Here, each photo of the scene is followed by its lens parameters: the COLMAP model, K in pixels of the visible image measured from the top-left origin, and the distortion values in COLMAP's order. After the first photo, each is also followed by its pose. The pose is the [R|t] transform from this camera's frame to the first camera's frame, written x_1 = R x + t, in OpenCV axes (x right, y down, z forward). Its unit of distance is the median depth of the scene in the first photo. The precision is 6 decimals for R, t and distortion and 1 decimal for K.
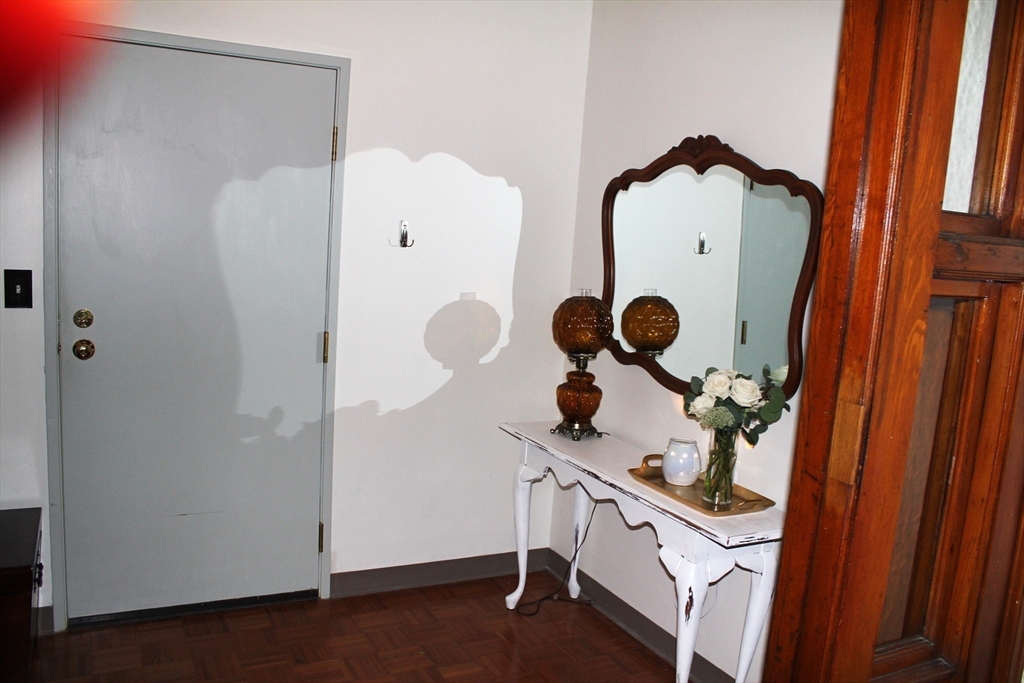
lens RADIAL K [[872.9, 0, 518.5], [0, 872.9, 343.6], [0, 0, 1]] dist [-0.136934, 0.109519]
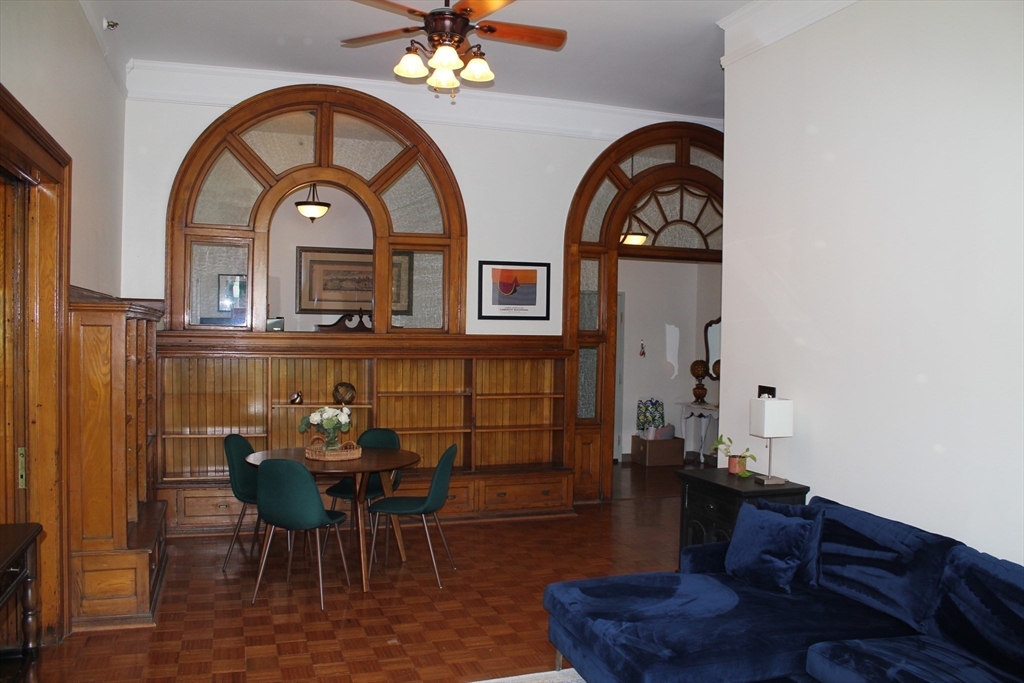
lens RADIAL K [[872.9, 0, 513.6], [0, 872.9, 341.7], [0, 0, 1]] dist [-0.136934, 0.109519]
pose [[0.987601, -0.049283, -0.149050, -0.120545], [0.029535, 0.990821, -0.131915, 0.277299], [0.154183, 0.125877, 0.979991, -2.221128]]
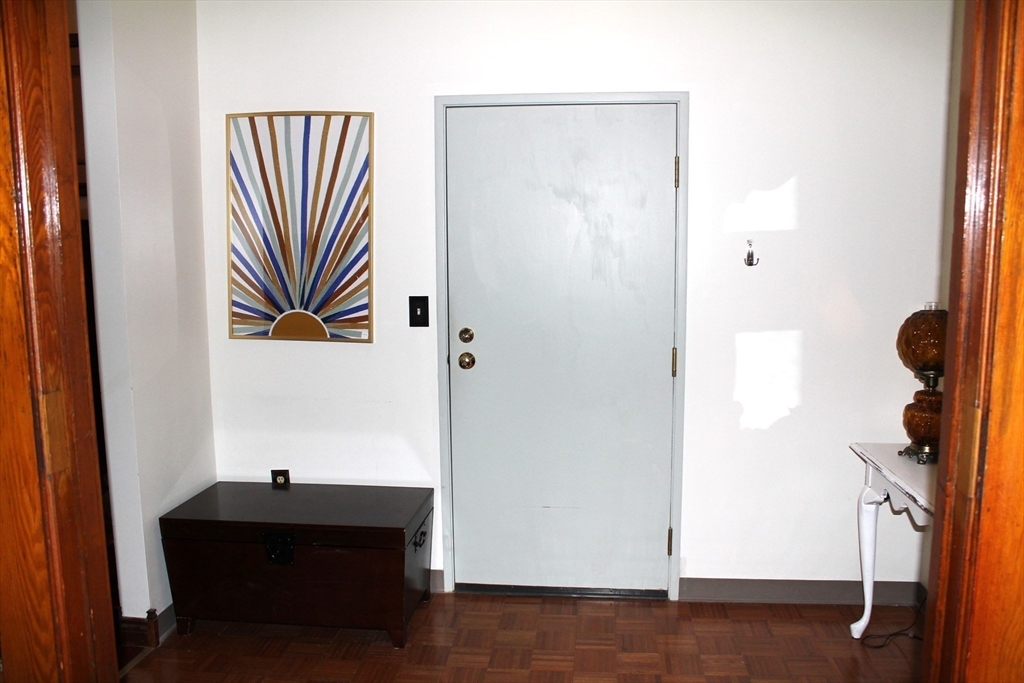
lens RADIAL K [[872.9, 0, 519.3], [0, 872.9, 347.8], [0, 0, 1]] dist [-0.136934, 0.109519]
pose [[0.833721, -0.000346, -0.552185, 0.206646], [-0.016696, 0.999527, -0.025834, 0.017047], [0.551933, 0.030758, 0.833321, 0.001689]]
